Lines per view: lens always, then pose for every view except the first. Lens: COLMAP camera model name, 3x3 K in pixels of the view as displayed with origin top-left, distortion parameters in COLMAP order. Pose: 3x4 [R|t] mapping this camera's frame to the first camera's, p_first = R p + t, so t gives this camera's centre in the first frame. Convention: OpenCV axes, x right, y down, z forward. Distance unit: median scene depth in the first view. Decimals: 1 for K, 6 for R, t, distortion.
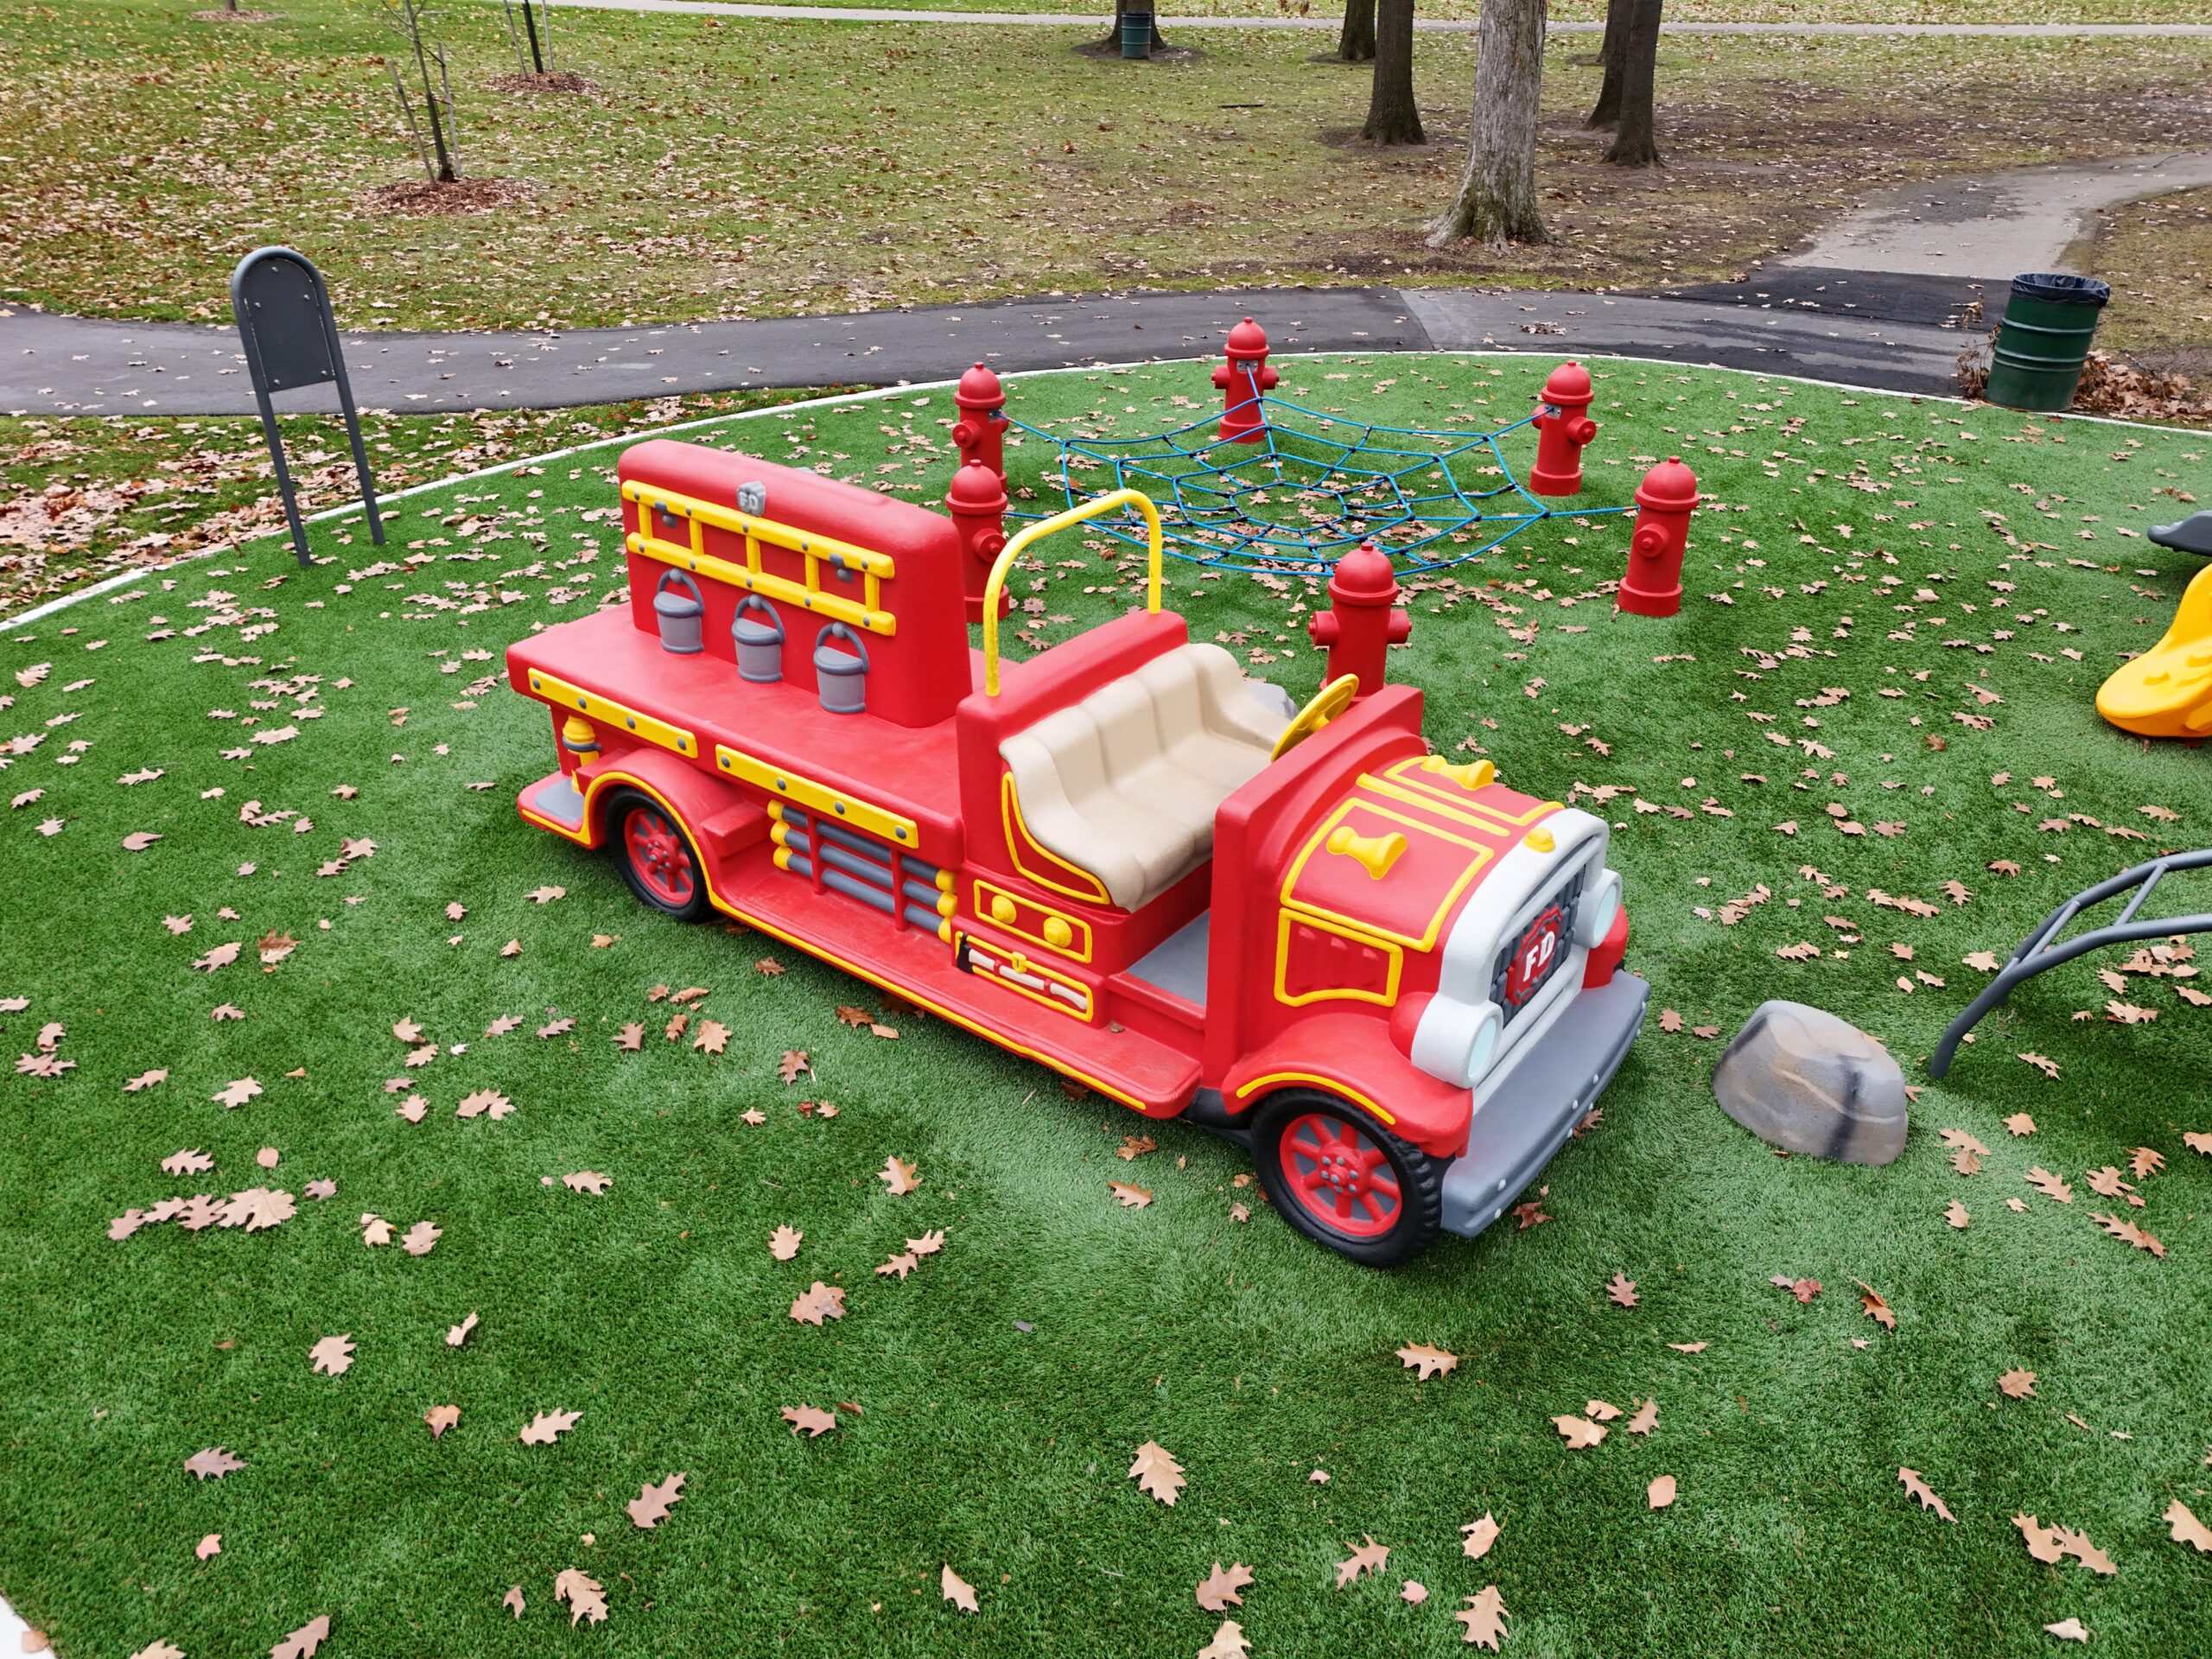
lens RADIAL K [[1616.0, 0, 1110.3], [0, 1616.0, 838.2], [0, 0, 1]] dist [0.079155, -0.075388]
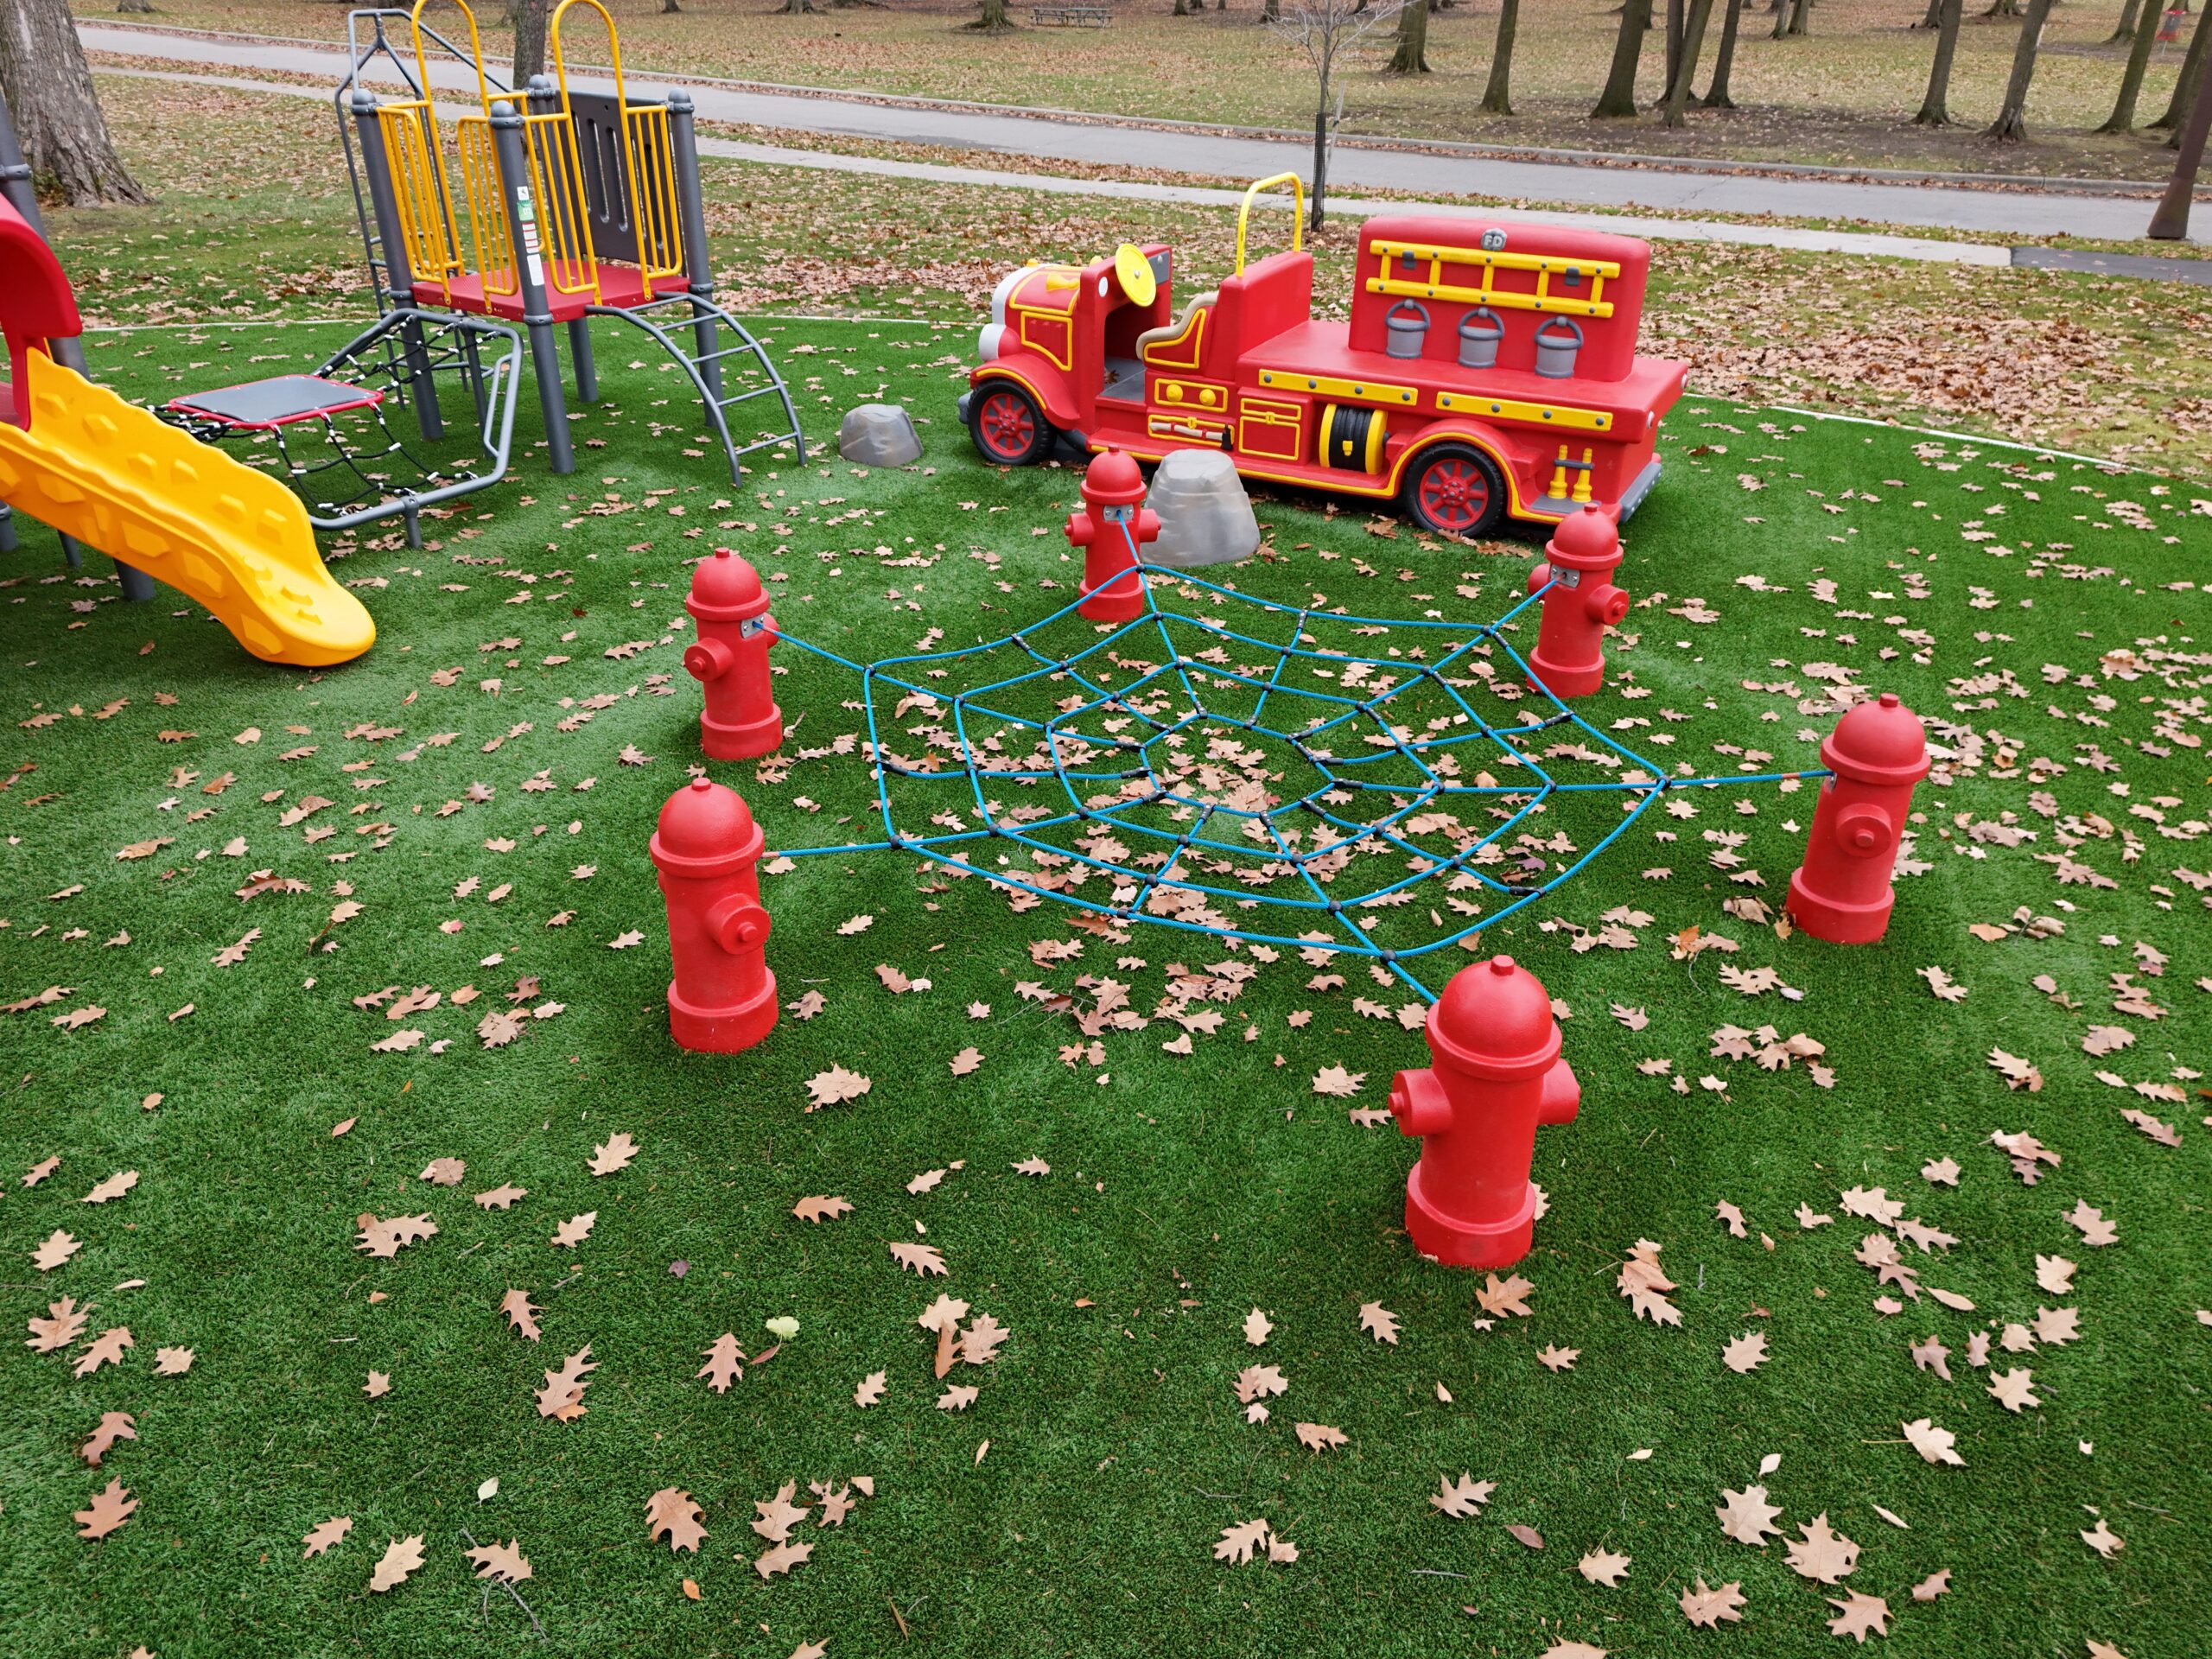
lens RADIAL K [[1626.1, 0, 1109.2], [0, 1626.1, 831.2], [0, 0, 1]] dist [0.074262, -0.072678]
pose [[-0.987899, 0.062181, -0.142090, 0.345291], [-0.089088, 0.522423, 0.848019, -0.995703], [0.126962, 0.850416, -0.510562, 1.839576]]
